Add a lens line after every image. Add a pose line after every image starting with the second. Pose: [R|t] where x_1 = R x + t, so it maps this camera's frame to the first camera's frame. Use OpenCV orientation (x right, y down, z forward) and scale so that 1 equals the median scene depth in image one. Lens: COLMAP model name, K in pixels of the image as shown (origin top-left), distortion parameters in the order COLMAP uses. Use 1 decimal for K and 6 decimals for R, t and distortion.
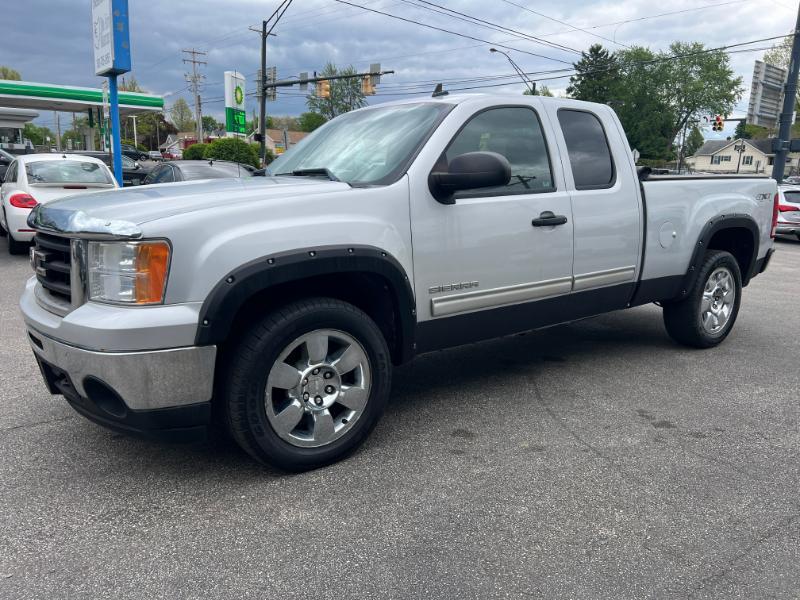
lens RADIAL K [[602.0, 0, 400.0], [0, 602.0, 300.0], [0, 0, 1]] dist [0.052706, -0.055519]
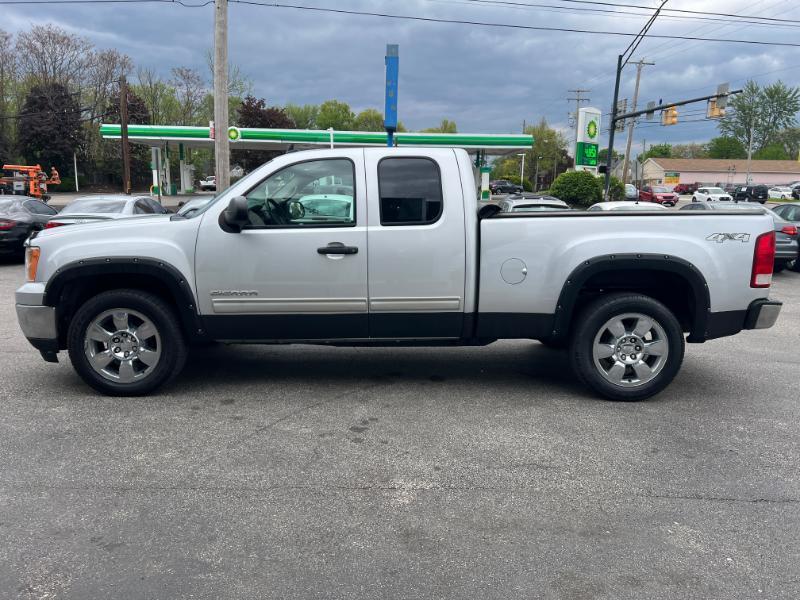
lens RADIAL K [[599.5, 0, 401.6], [0, 599.5, 296.4], [0, 0, 1]] dist [0.055187, -0.060321]
pose [[0.800576, 0.085258, -0.593135, 0.341216], [-0.117205, 0.992987, -0.015462, -0.010789], [0.587658, 0.081897, 0.804954, 0.033632]]
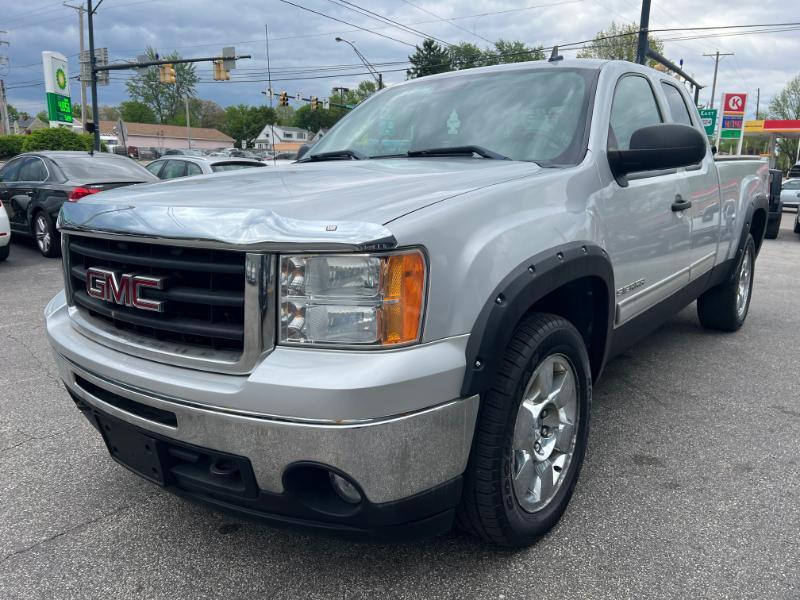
lens RADIAL K [[609.0, 0, 400.0], [0, 609.0, 300.0], [0, 0, 1]] dist [0.010130, -0.002883]
pose [[0.965317, -0.069146, 0.251759, -0.121910], [0.066505, 0.997605, 0.018994, -0.011622], [-0.252470, -0.001592, 0.967604, 0.074530]]
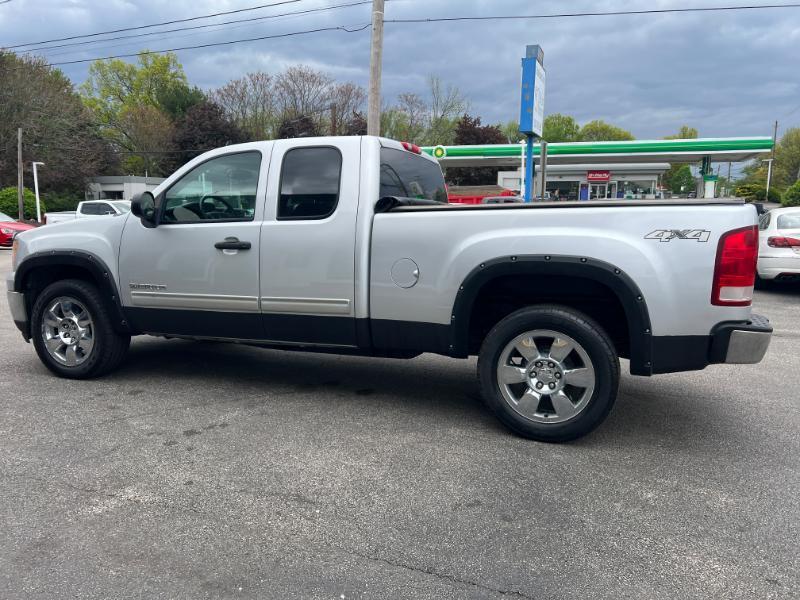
lens RADIAL K [[597.5, 0, 404.3], [0, 597.5, 300.8], [0, 0, 1]] dist [0.059688, -0.068460]
pose [[0.534575, 0.104498, -0.838636, 0.447217], [-0.165586, 0.986043, 0.017316, -0.031626], [0.828740, 0.129610, 0.544418, 0.206998]]
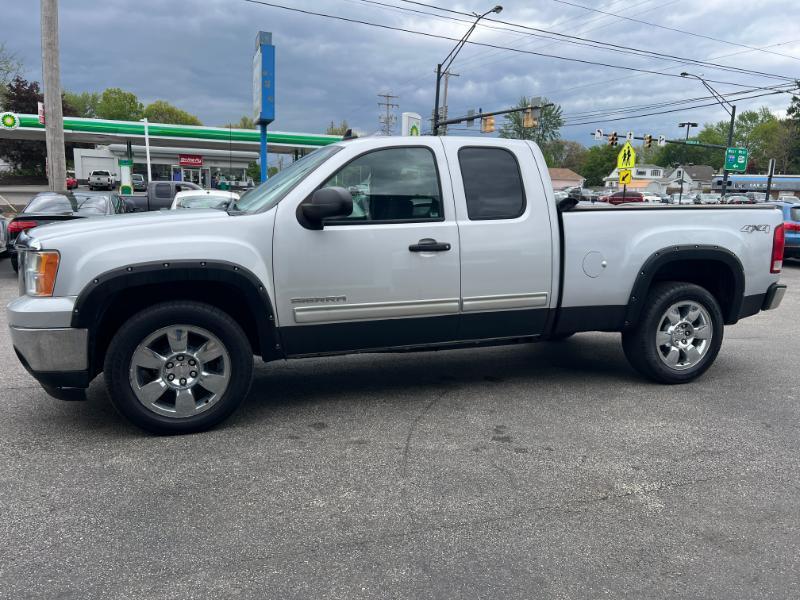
lens RADIAL K [[599.5, 0, 401.6], [0, 599.5, 296.4], [0, 0, 1]] dist [0.055187, -0.060321]
pose [[0.950623, 0.043430, -0.307294, 0.171571], [-0.060321, 0.997133, -0.045681, 0.004547], [0.304429, 0.061962, 0.950518, -0.020865]]
